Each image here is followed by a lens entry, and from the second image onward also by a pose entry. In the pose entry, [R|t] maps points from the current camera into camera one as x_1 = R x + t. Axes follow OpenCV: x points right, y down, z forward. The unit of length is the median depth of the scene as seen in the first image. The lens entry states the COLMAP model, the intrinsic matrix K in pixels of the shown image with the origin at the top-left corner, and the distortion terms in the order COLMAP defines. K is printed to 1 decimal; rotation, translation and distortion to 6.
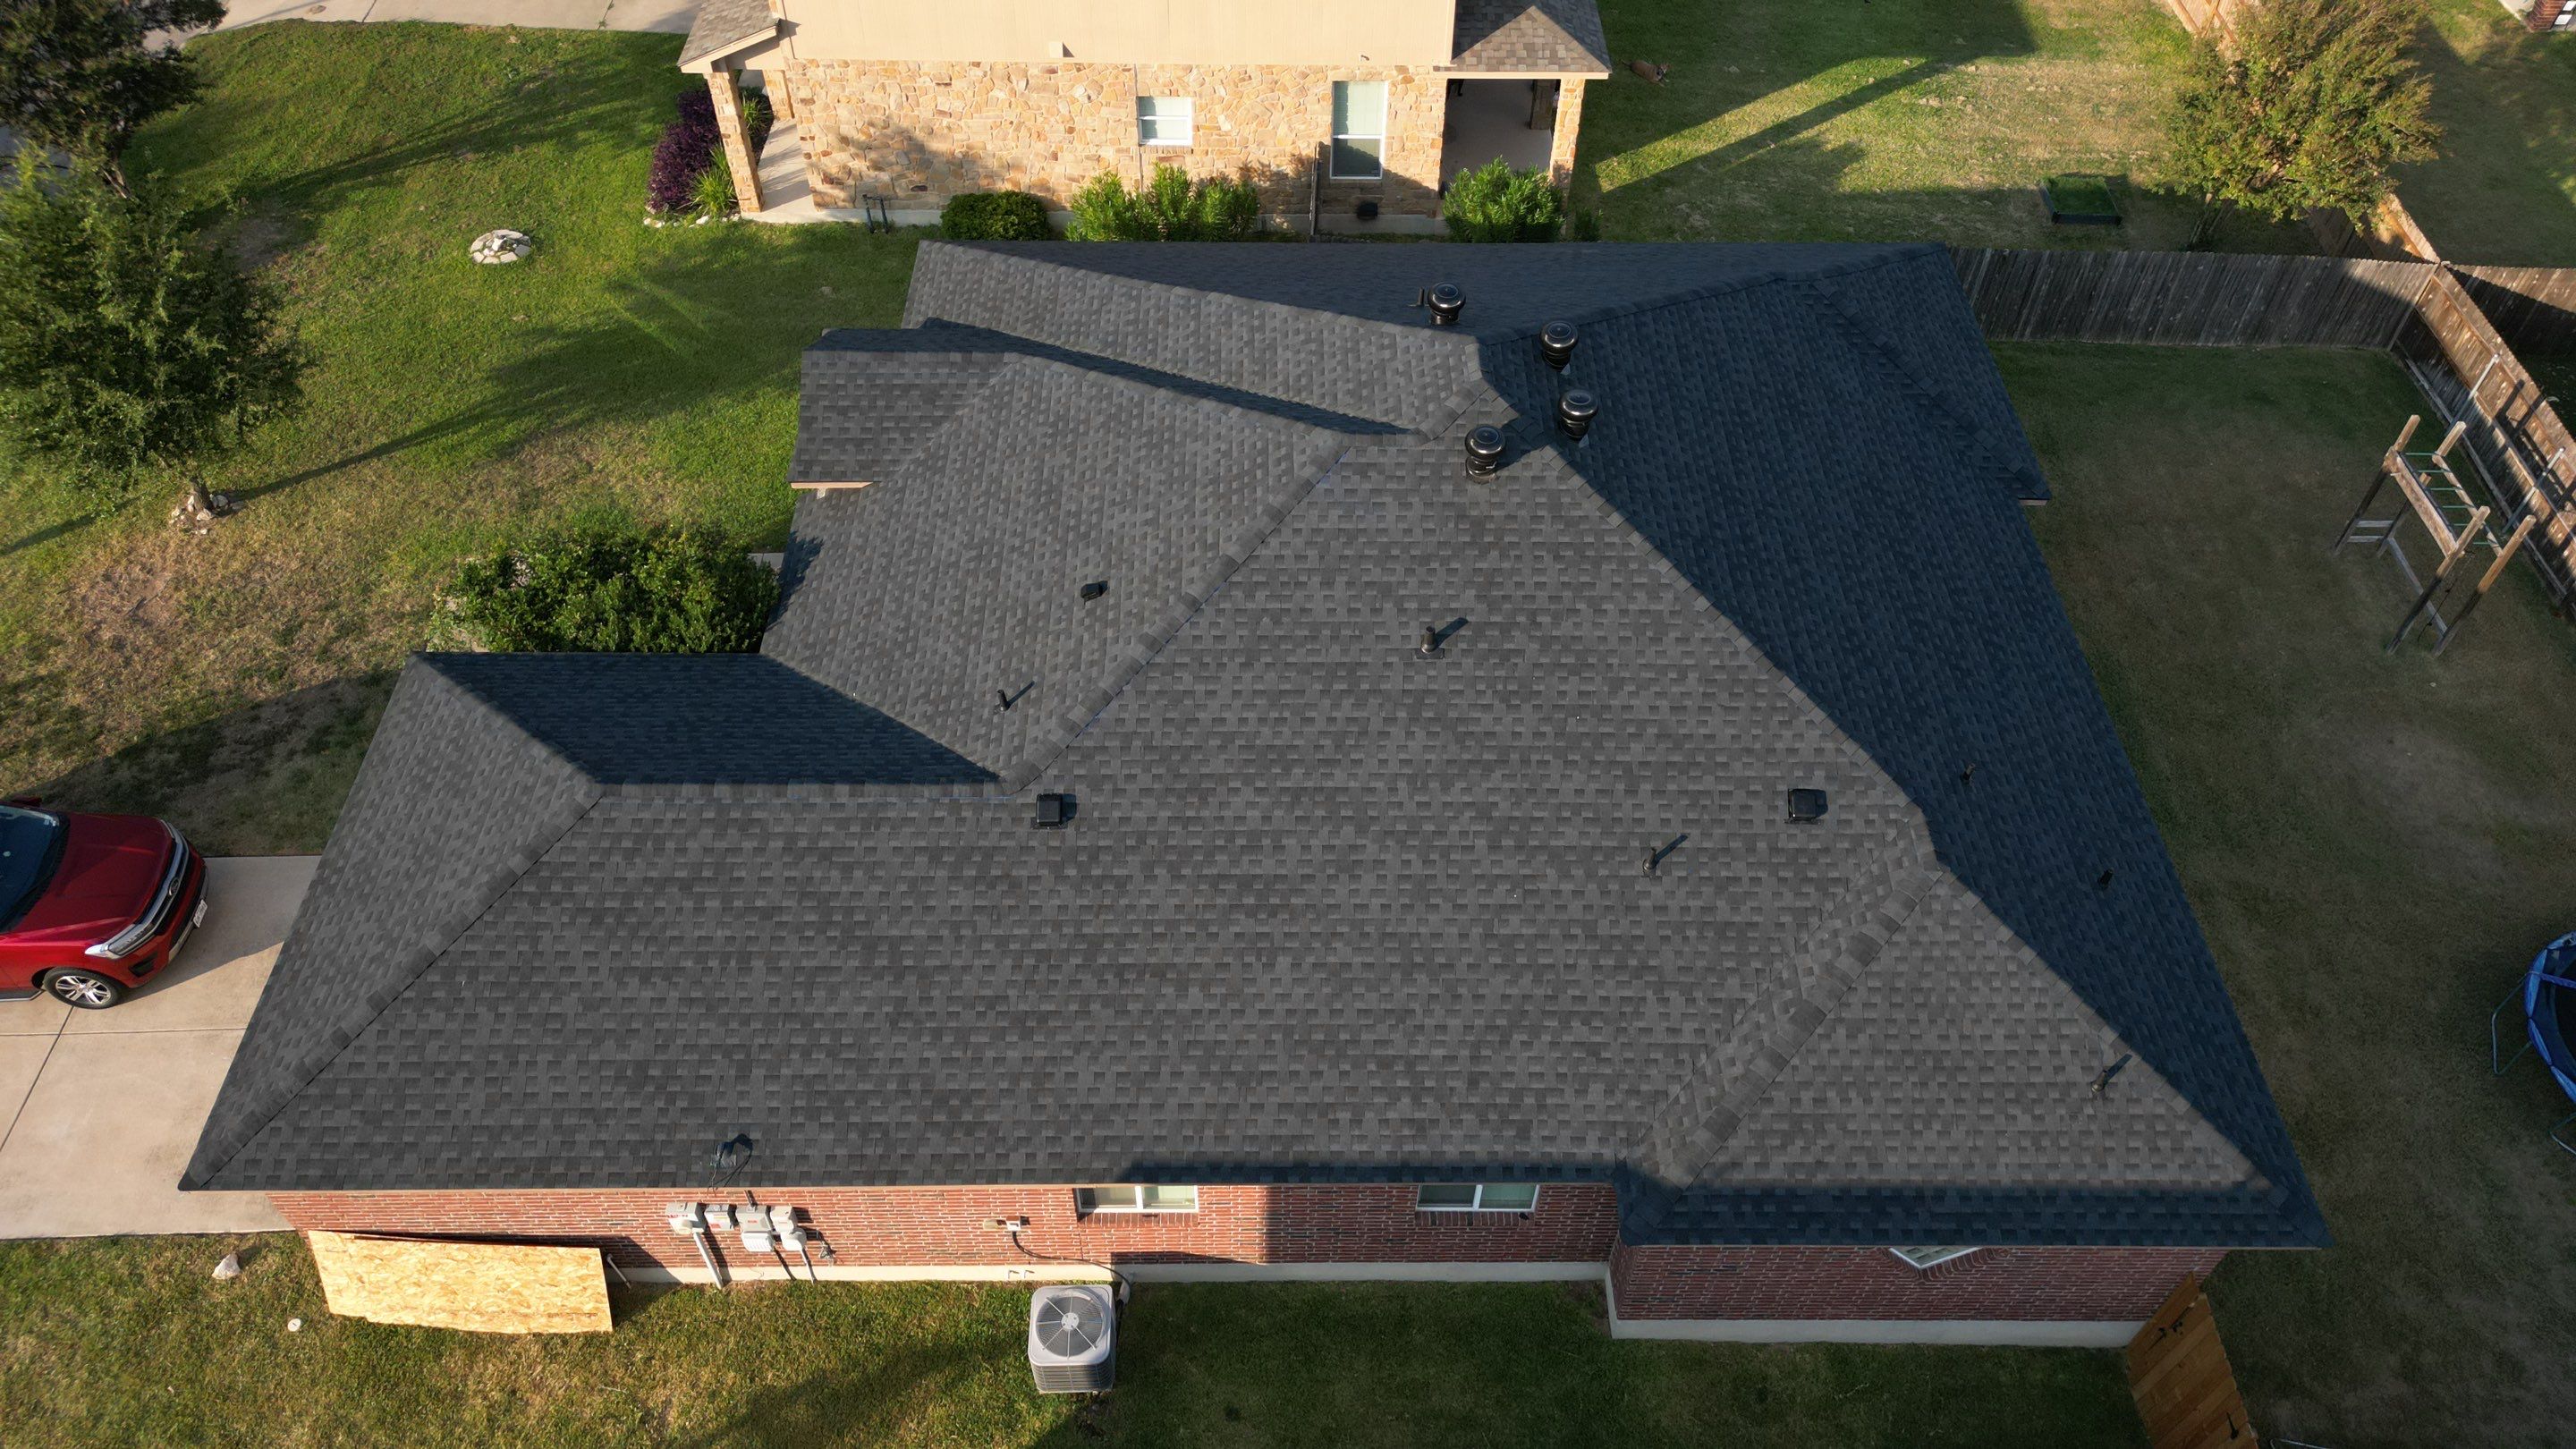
lens RADIAL K [[1811.6, 0, 1288.0], [0, 1811.6, 724.5], [0, 0, 1]] dist [0.084714, -0.091277]
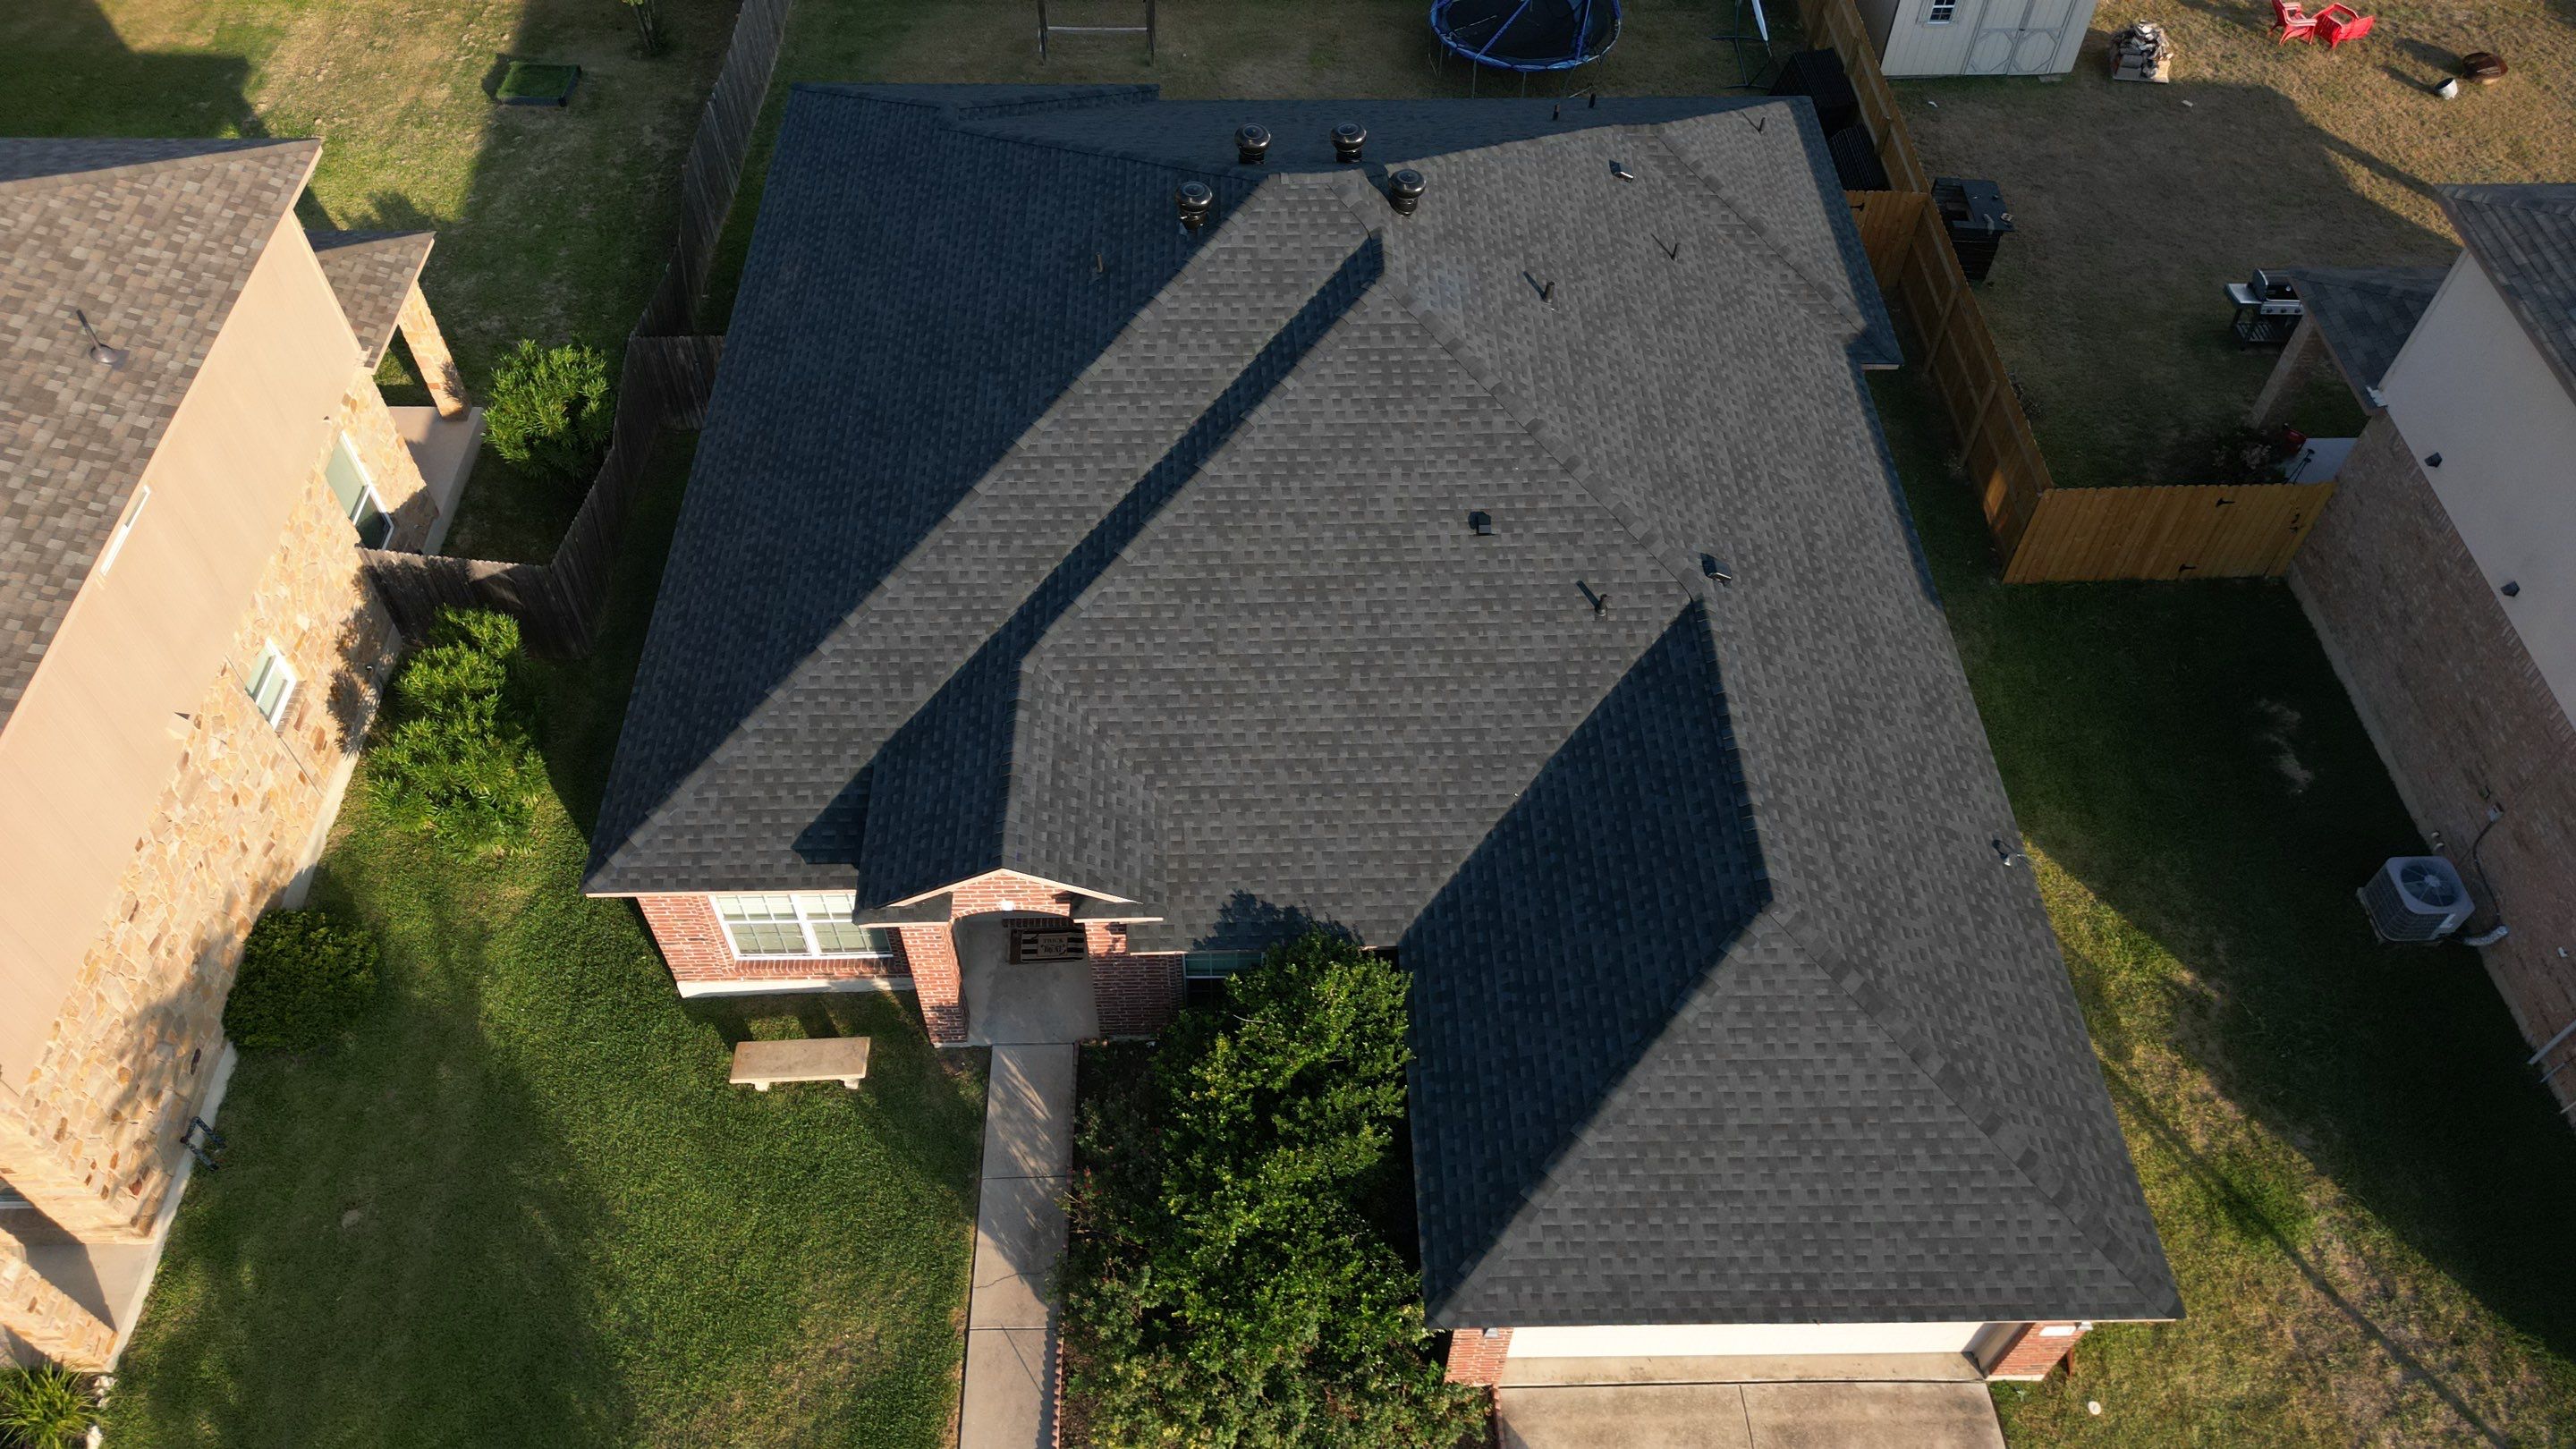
lens RADIAL K [[1811.6, 0, 1288.0], [0, 1811.6, 724.5], [0, 0, 1]] dist [0.084714, -0.091277]
pose [[-0.014067, -0.783565, 0.621151, -0.548064], [0.737422, 0.411408, 0.535680, -0.433169], [-0.675286, 0.465585, 0.572031, 0.351668]]
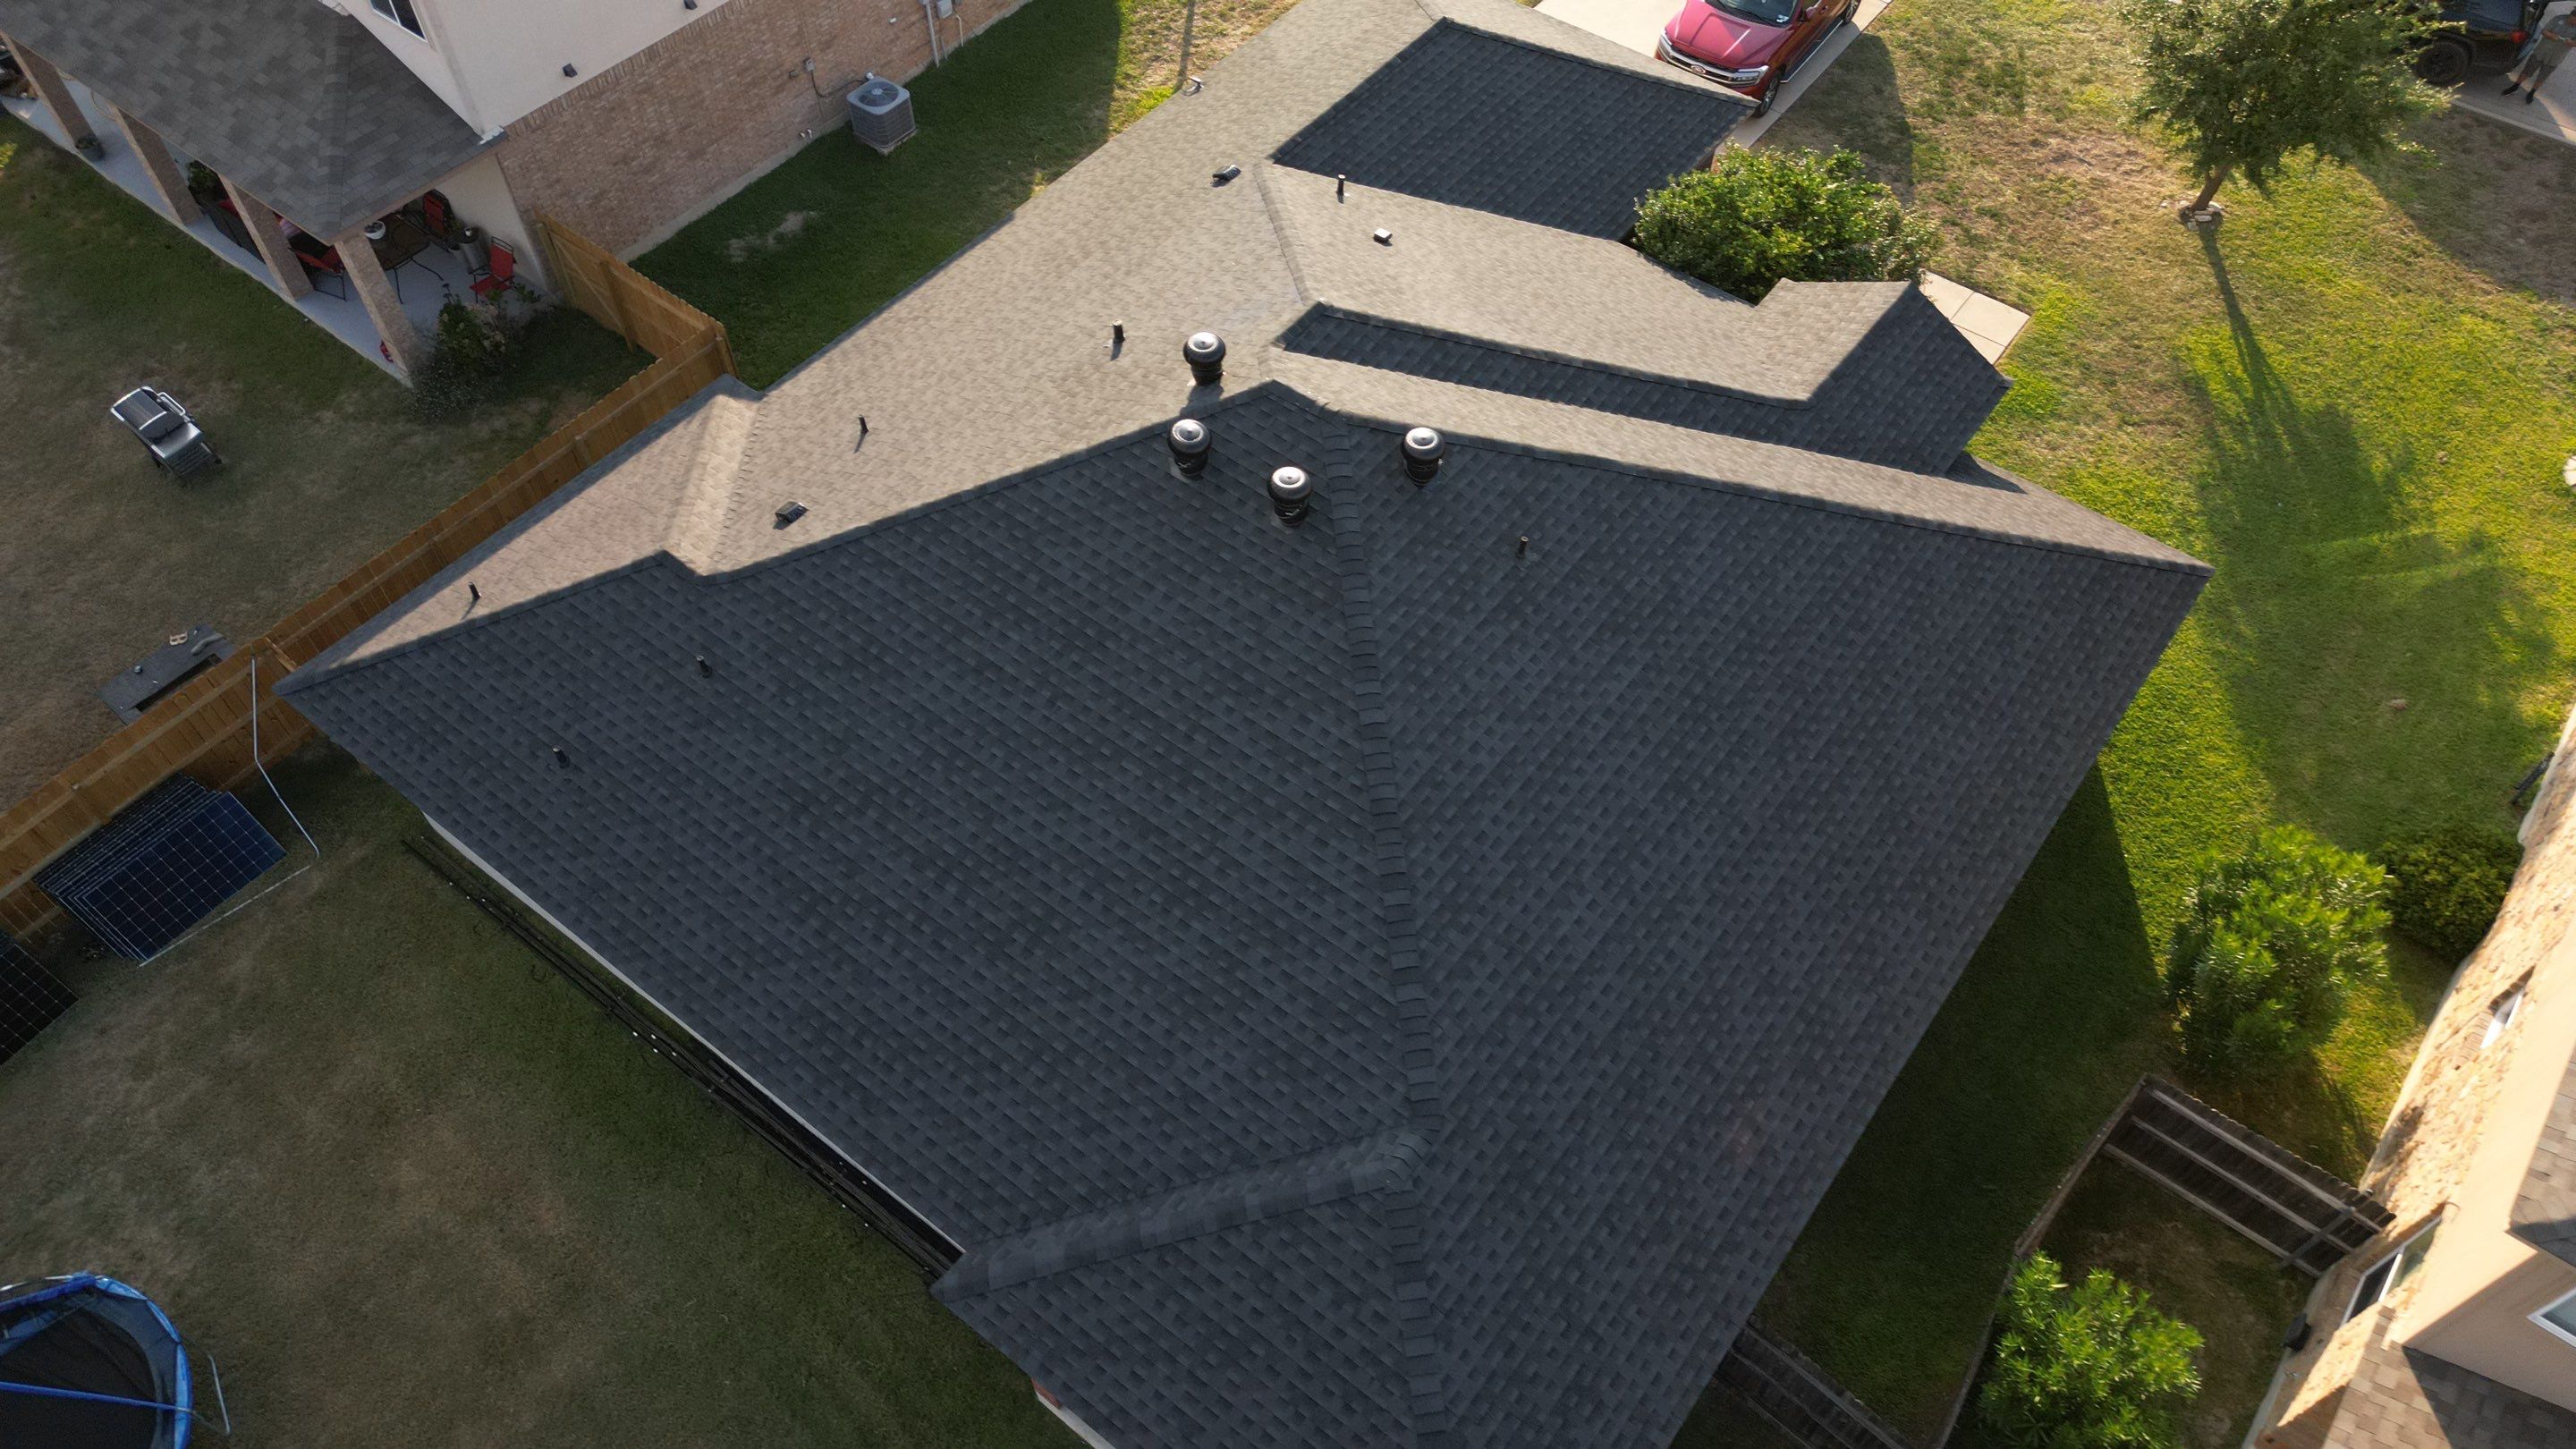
lens RADIAL K [[1816.9, 0, 1287.8], [0, 1816.9, 721.1], [0, 0, 1]] dist [0.077084, -0.077144]
pose [[-0.616216, 0.616025, -0.490706, 0.431452], [-0.599252, 0.037561, 0.799679, -0.603530], [0.511053, 0.786831, 0.346008, 0.533958]]
